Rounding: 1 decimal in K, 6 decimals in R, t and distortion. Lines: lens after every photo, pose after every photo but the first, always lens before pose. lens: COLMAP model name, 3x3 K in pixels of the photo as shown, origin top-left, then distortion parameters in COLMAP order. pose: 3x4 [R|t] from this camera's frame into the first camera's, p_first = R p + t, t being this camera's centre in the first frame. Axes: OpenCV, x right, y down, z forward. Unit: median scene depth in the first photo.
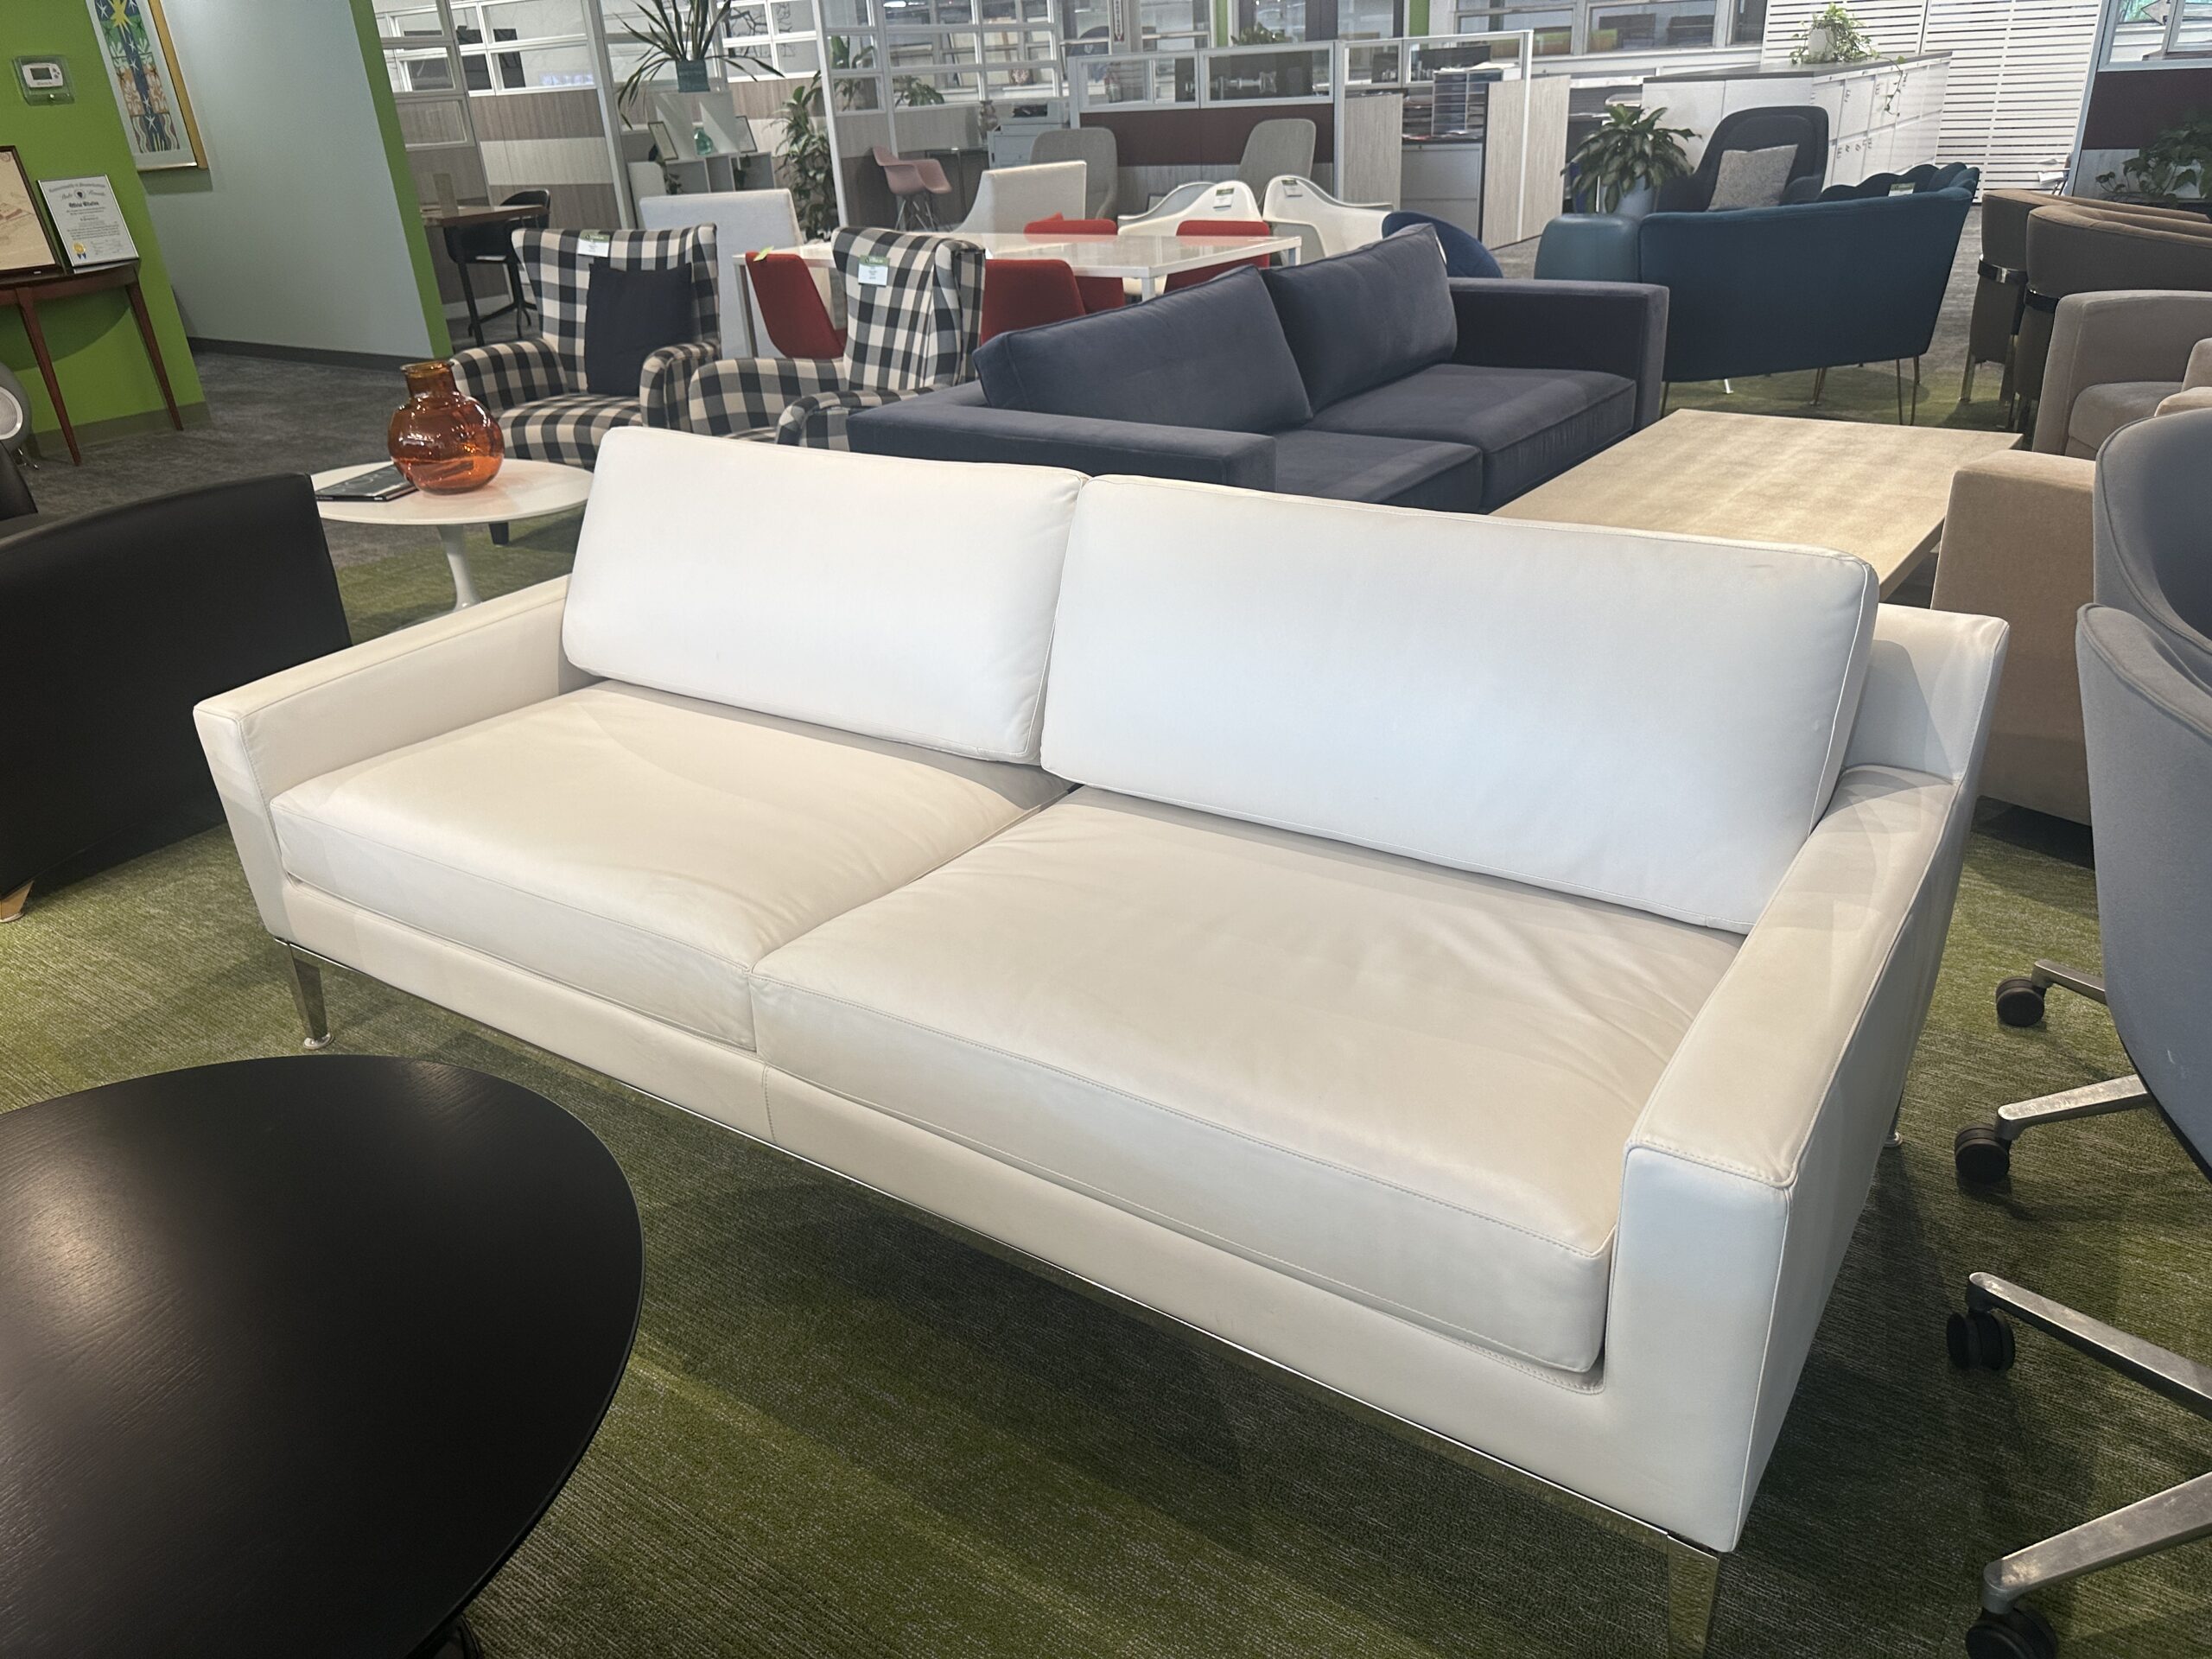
lens RADIAL K [[1580.1, 0, 1116.2], [0, 1580.1, 835.4], [0, 0, 1]] dist [0.003642, -0.014831]
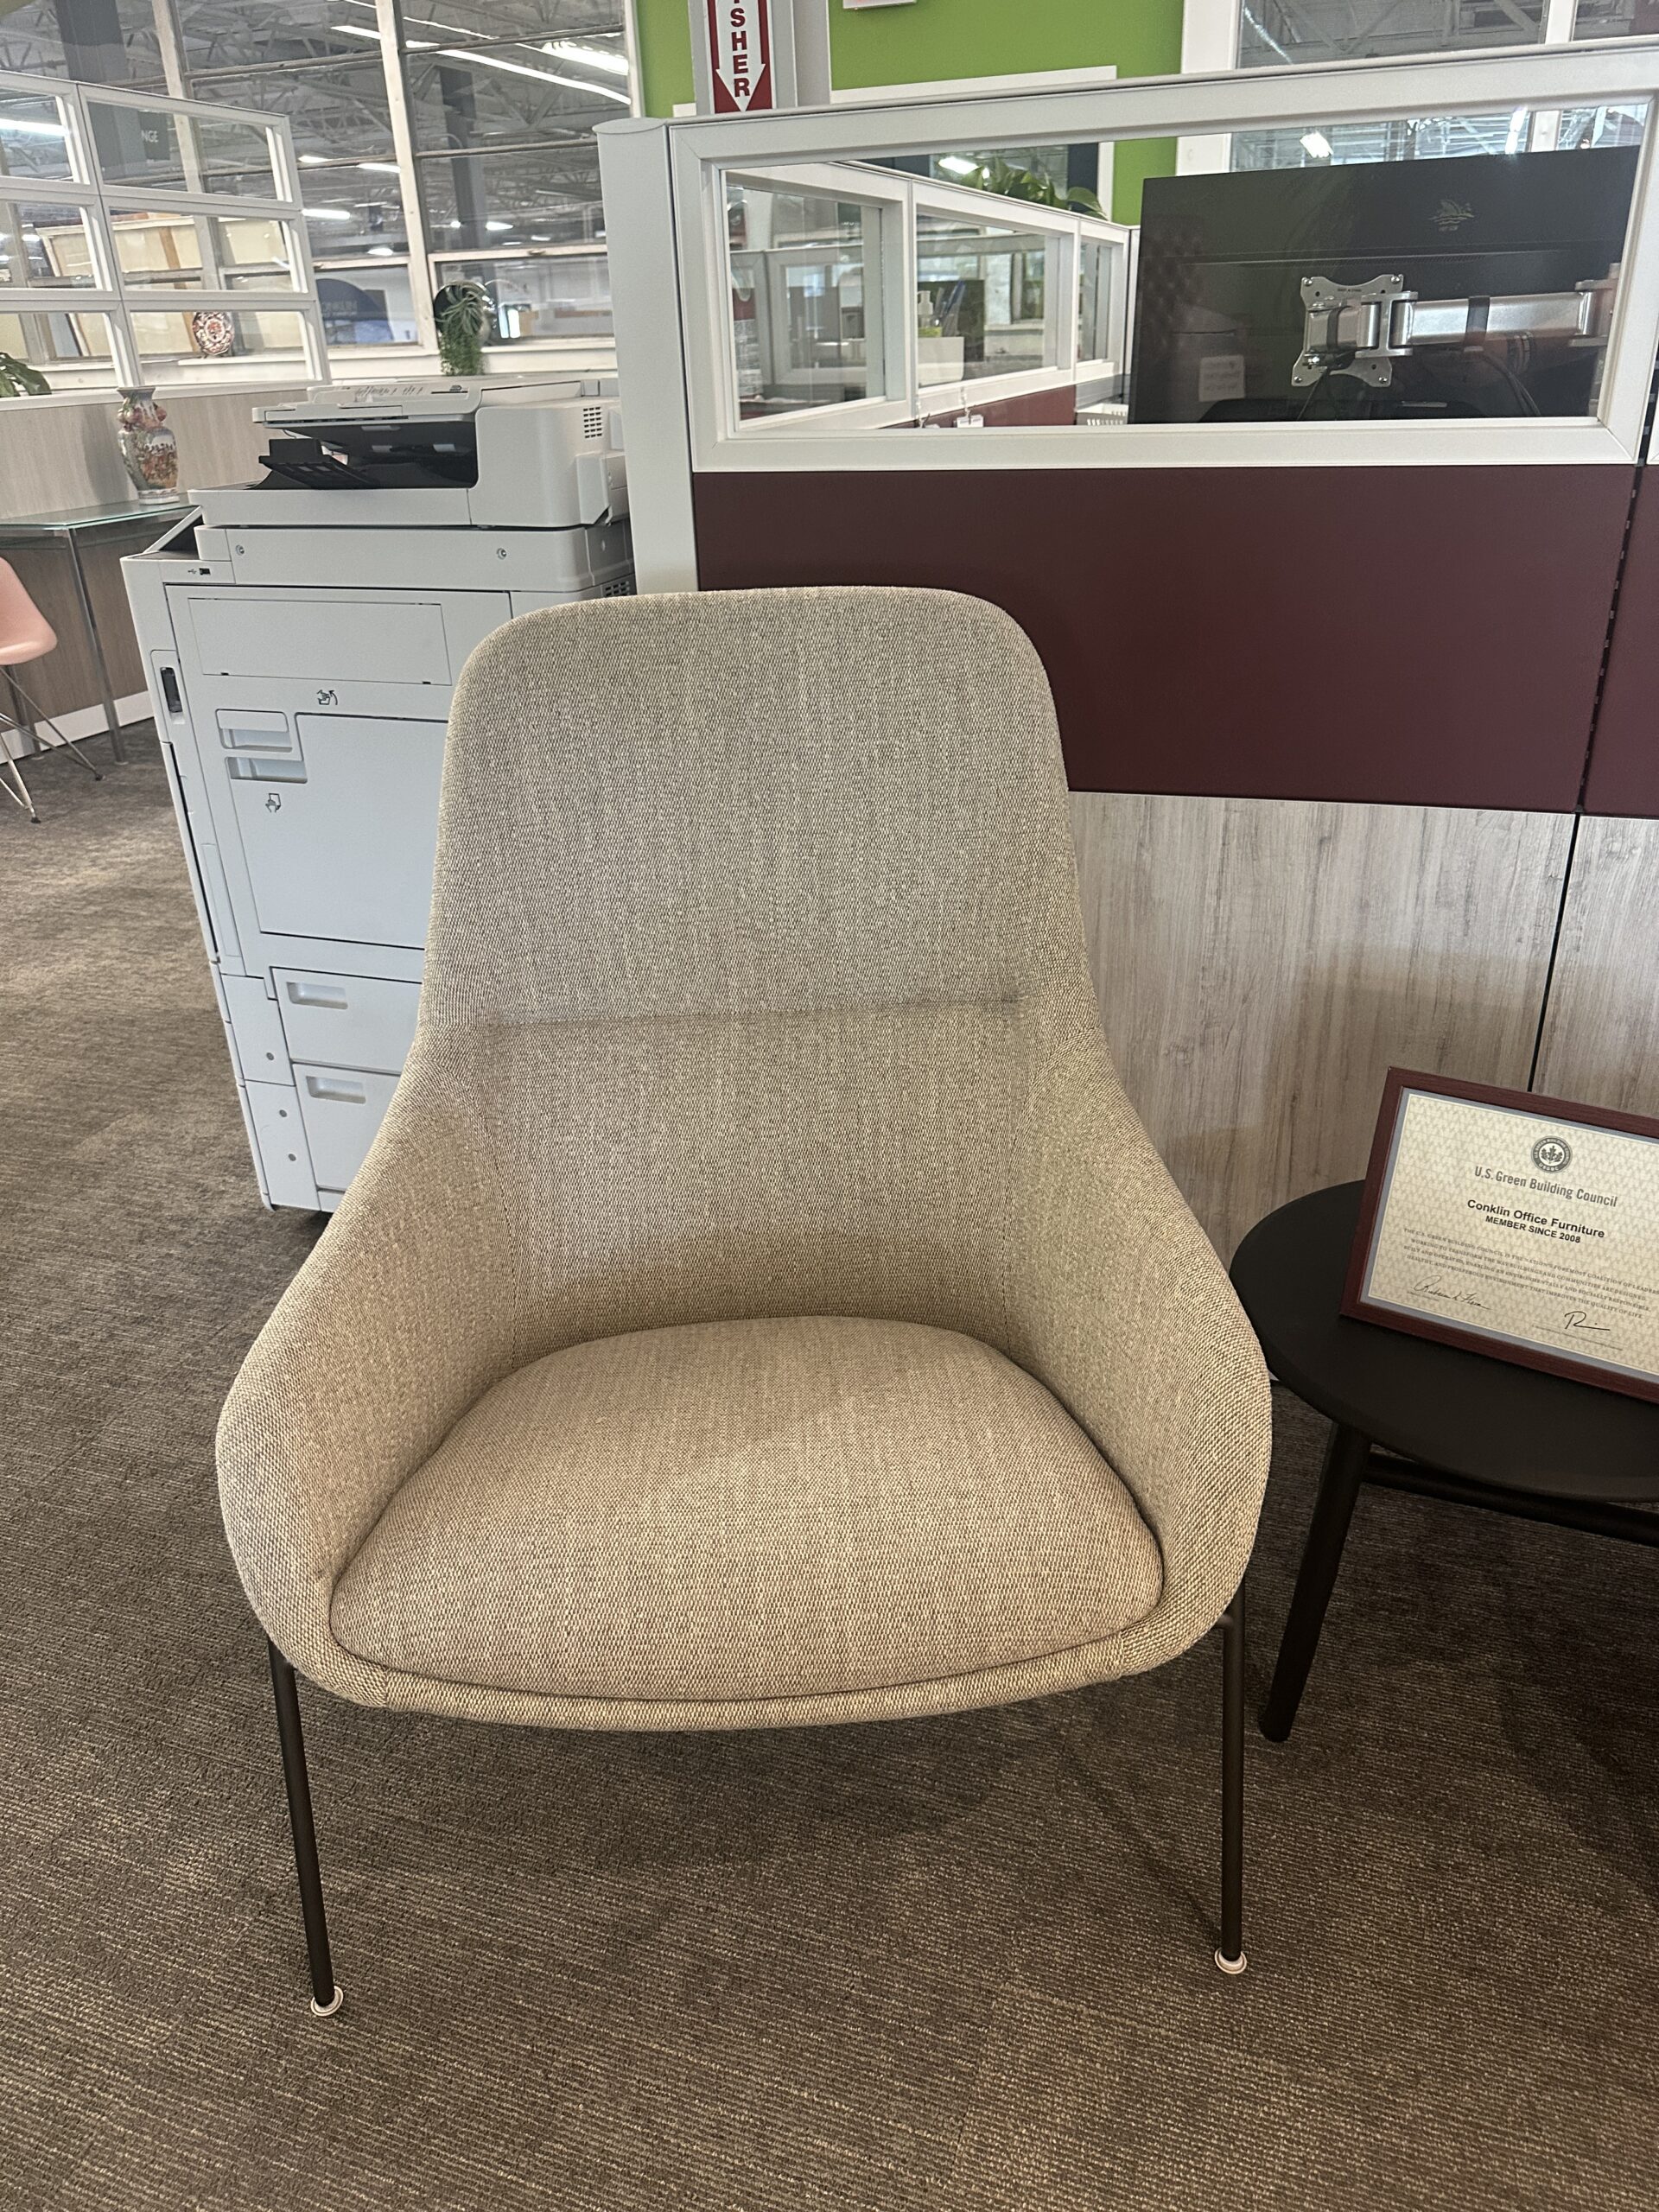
lens RADIAL K [[1580.1, 0, 825.7], [0, 1580.1, 1106.3], [0, 0, 1]] dist [0.003642, -0.014831]
pose [[0.956871, -0.114026, 0.267202, -0.041560], [0.116417, 0.993176, 0.006930, -0.258341], [-0.266169, 0.024476, 0.963616, 0.553628]]
